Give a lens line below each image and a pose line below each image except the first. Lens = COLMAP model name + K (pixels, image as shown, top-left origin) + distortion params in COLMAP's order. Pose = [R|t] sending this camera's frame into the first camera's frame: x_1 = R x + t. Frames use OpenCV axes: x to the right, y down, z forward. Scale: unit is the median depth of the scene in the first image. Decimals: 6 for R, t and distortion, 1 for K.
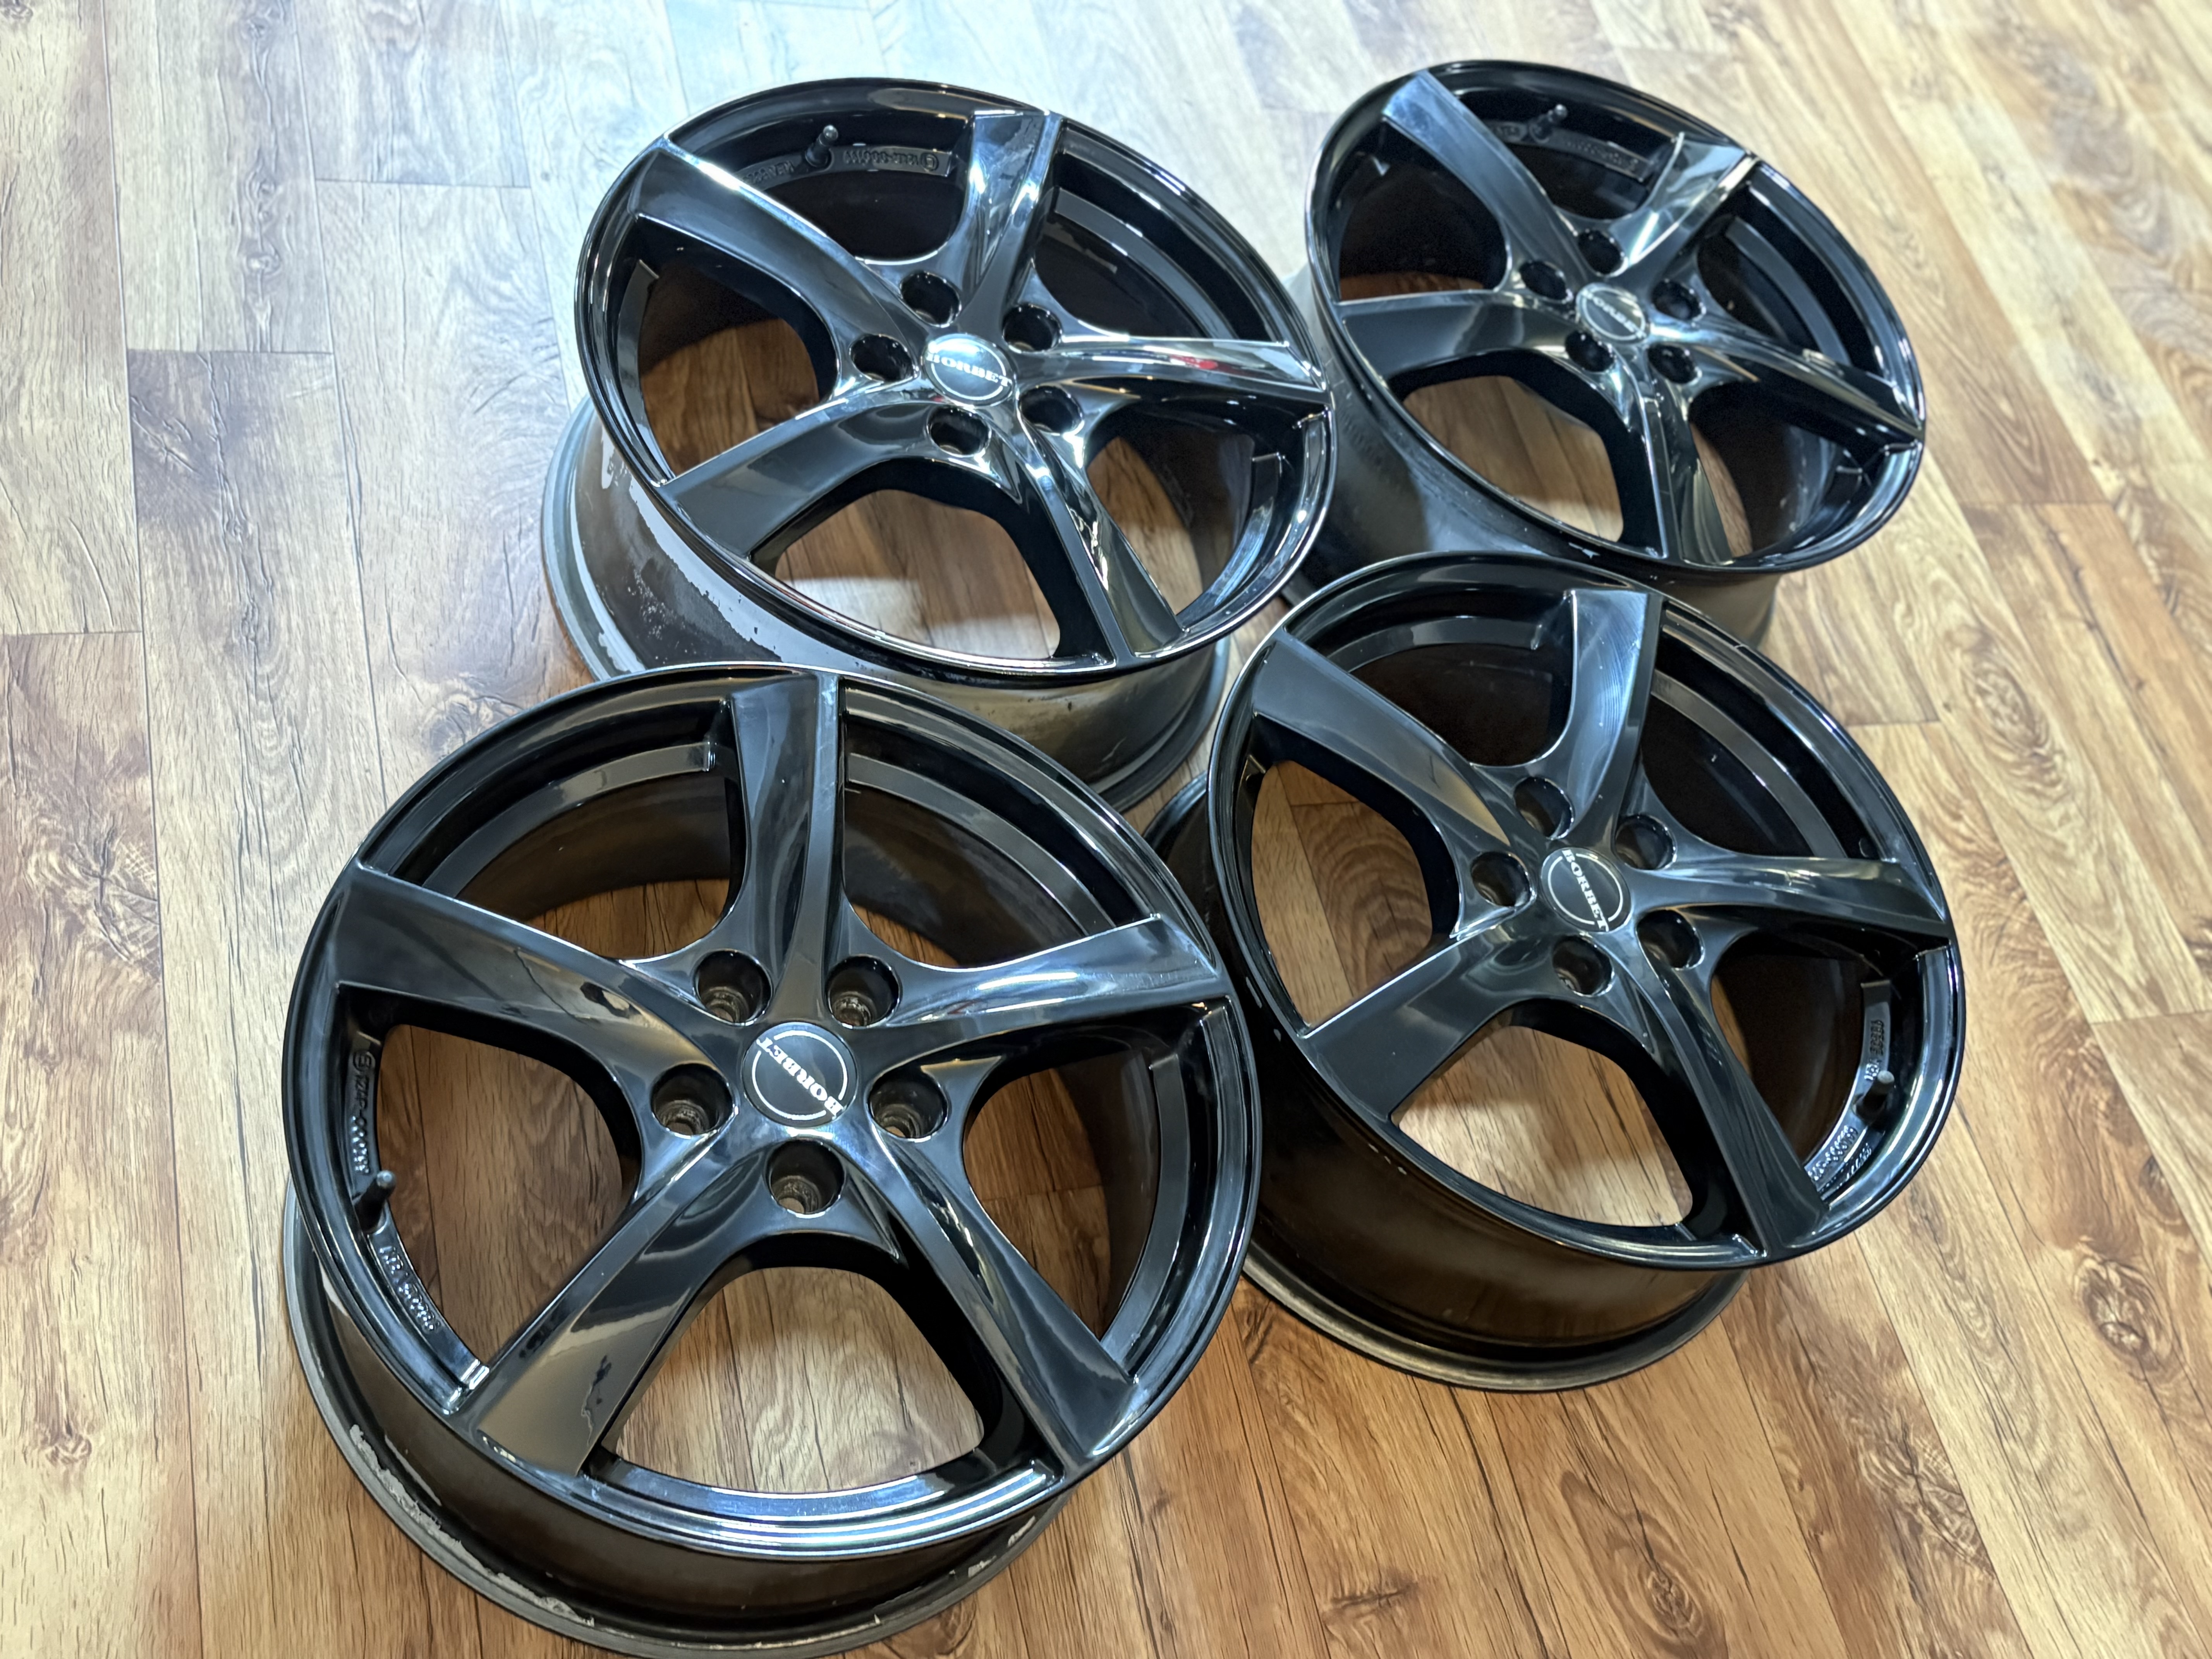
lens RADIAL K [[2279.5, 0, 1106.0], [0, 2279.5, 829.5], [0, 0, 1]] dist [0.010795, 0.011472]
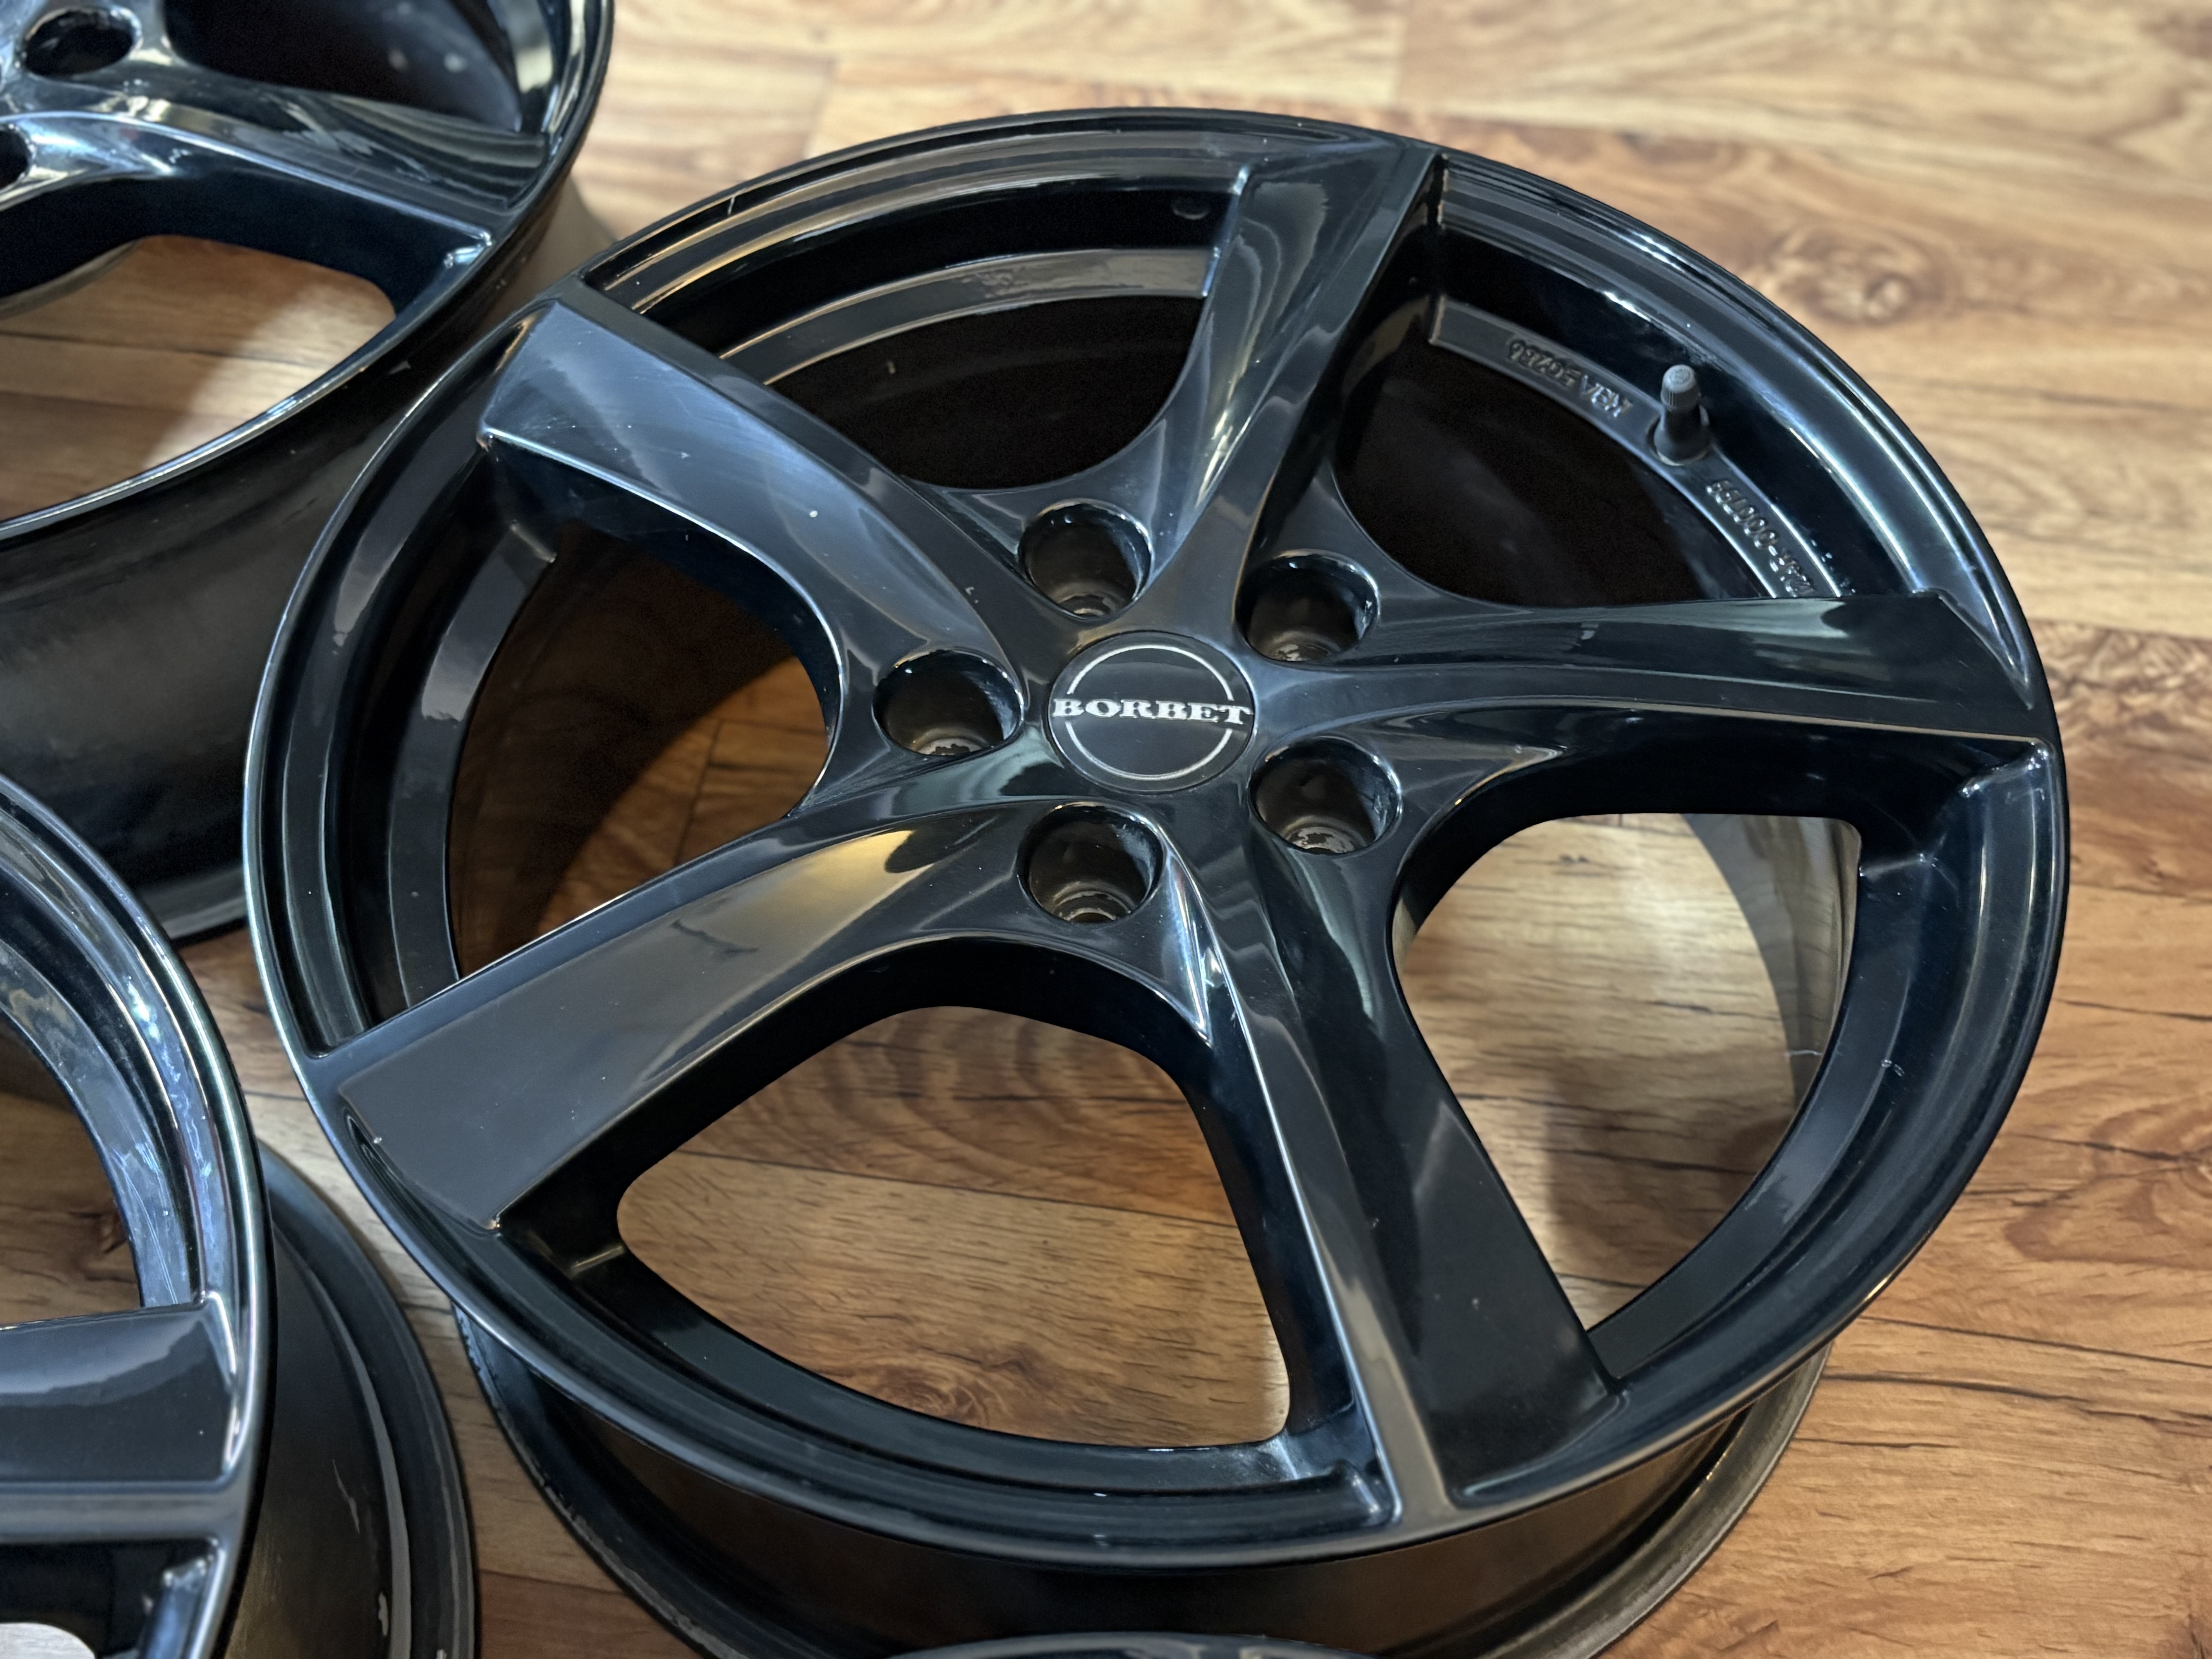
lens RADIAL K [[2279.5, 0, 1106.0], [0, 2279.5, 829.5], [0, 0, 1]] dist [0.010795, 0.011472]
pose [[0.381380, -0.888384, 0.255582, 0.060386], [0.837679, 0.449051, 0.310882, -0.106728], [-0.390952, 0.095532, 0.915440, 0.530603]]
